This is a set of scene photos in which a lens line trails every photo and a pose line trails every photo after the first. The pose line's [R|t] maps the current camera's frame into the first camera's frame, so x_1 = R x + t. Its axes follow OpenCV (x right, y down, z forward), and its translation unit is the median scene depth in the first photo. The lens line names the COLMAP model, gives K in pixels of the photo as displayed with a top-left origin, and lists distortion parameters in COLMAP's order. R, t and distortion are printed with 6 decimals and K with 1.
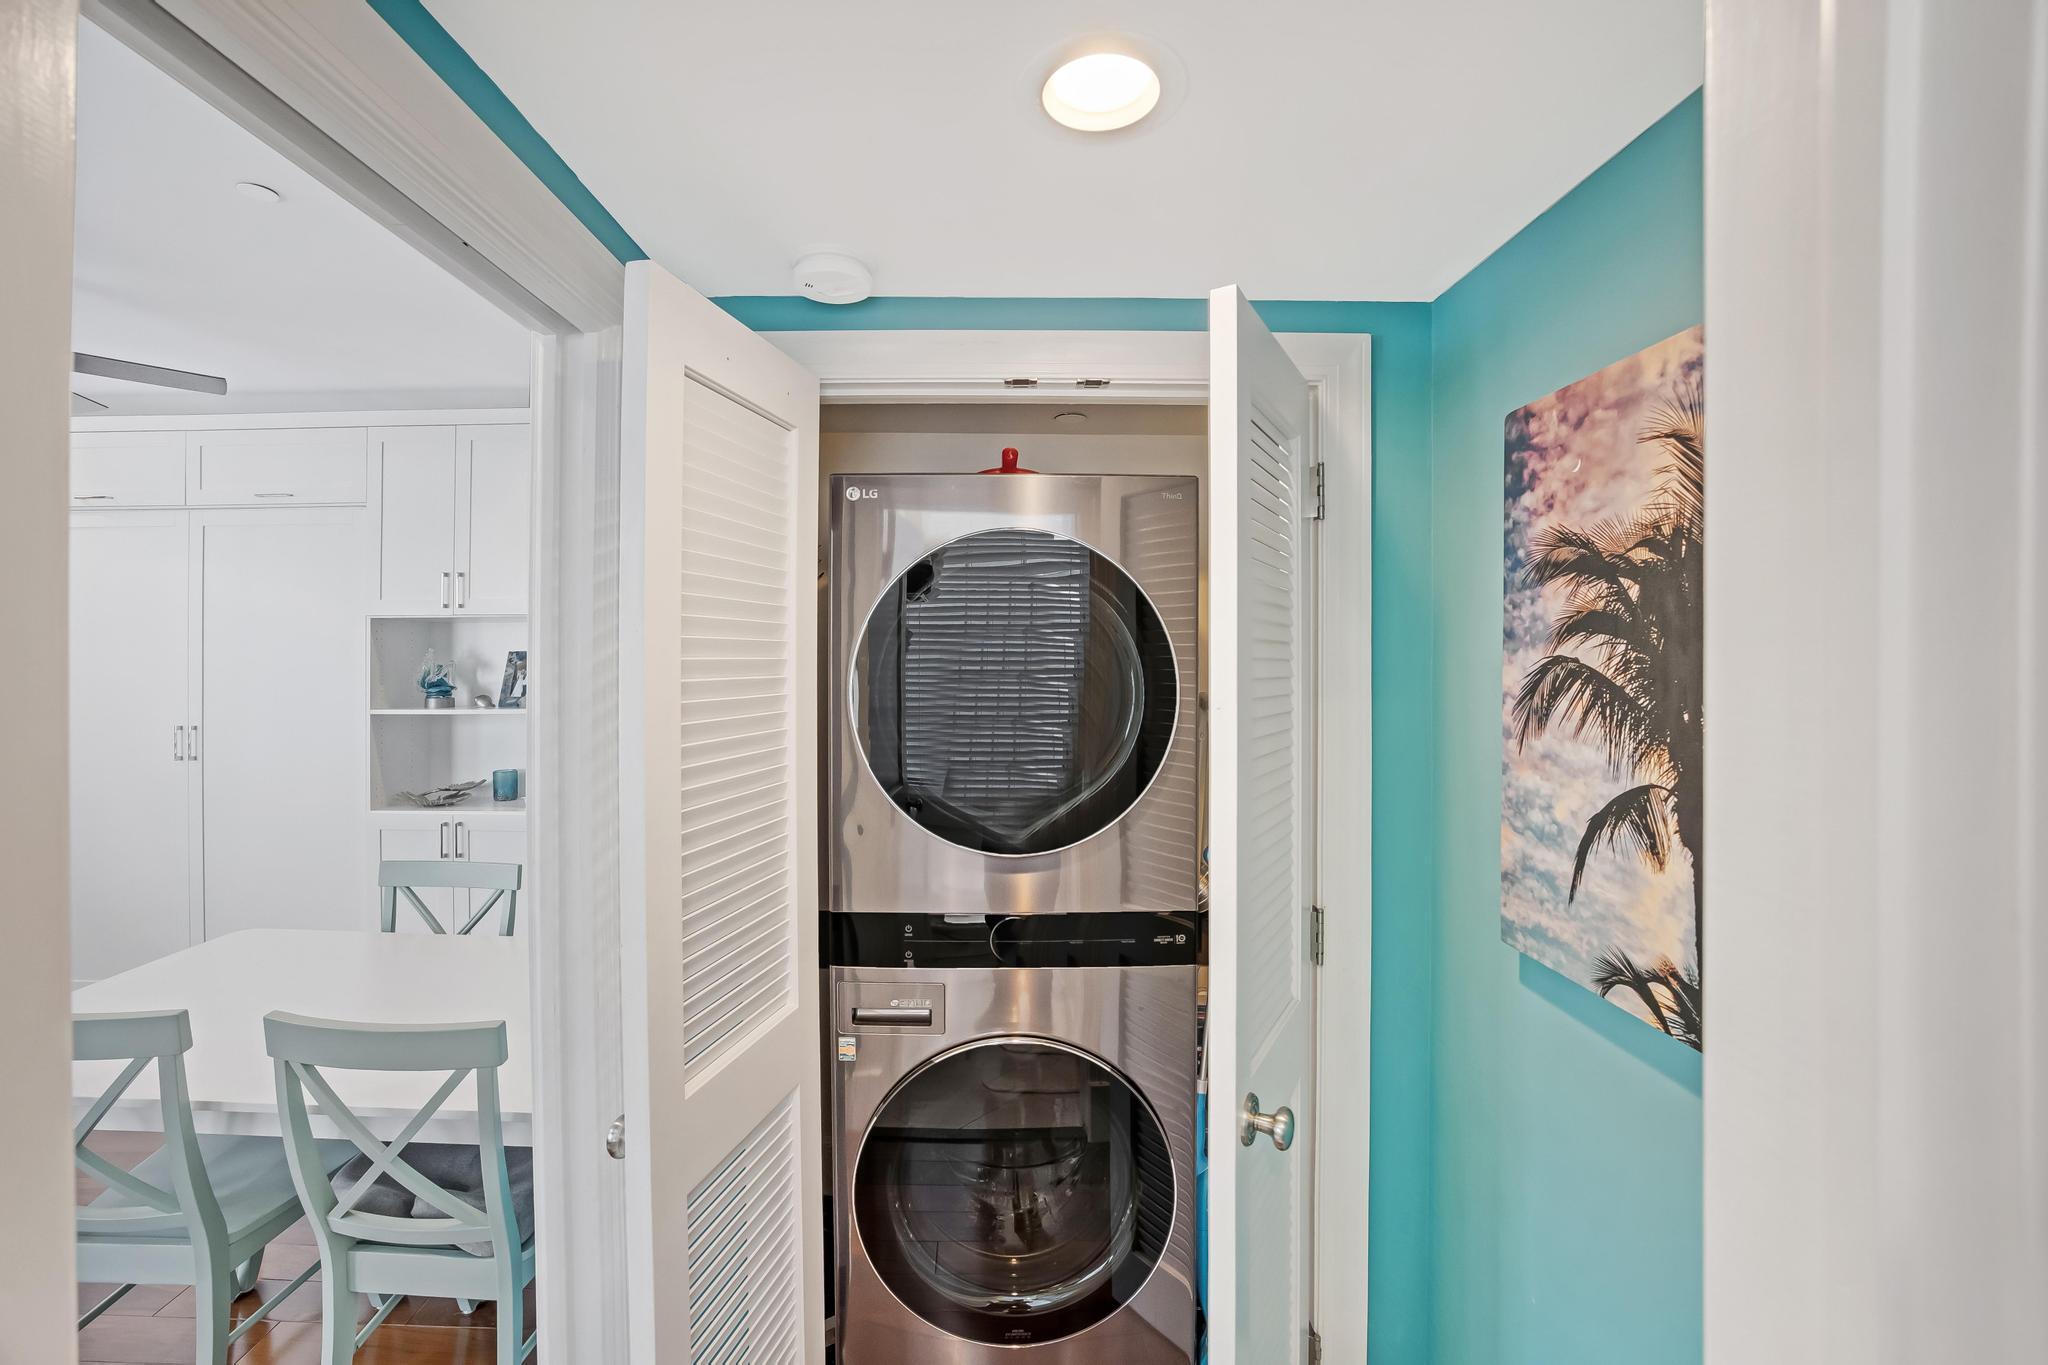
lens RADIAL K [[878.7, 0, 1011.8], [0, 878.7, 654.8], [0, 0, 1]] dist [-0.018916, 0.001621]
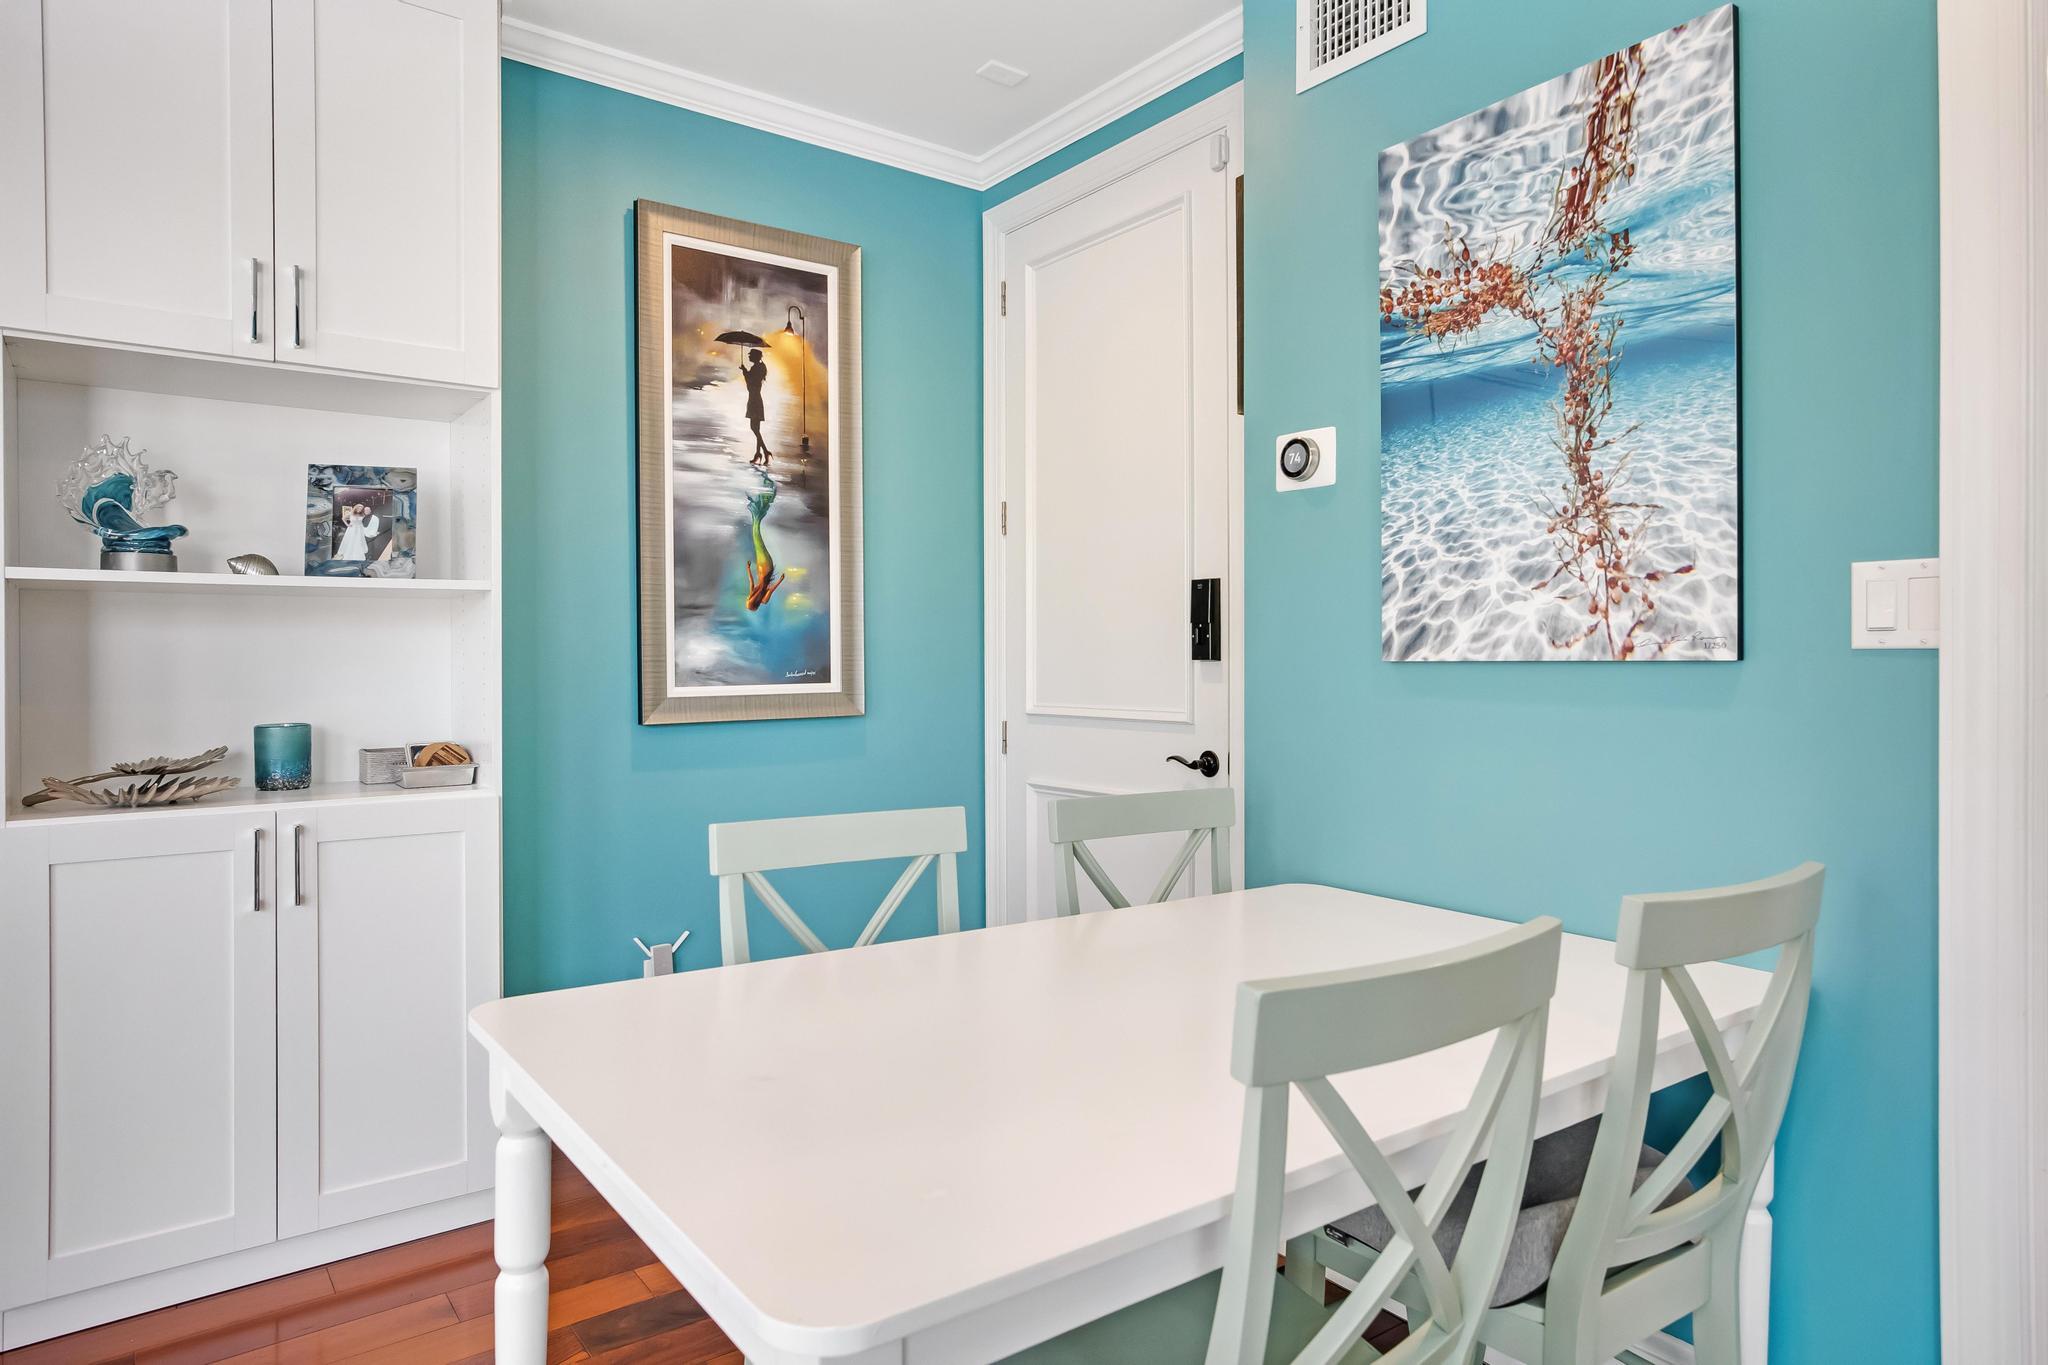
lens RADIAL K [[1274.2, 0, 1037.7], [0, 1274.2, 660.9], [0, 0, 1]] dist [0.024945, 0.001661]
pose [[0.788862, 0.000640, 0.614570, -0.697149], [-0.005313, 0.999969, 0.005778, 0.096047], [-0.614547, -0.007823, 0.788842, 0.230102]]
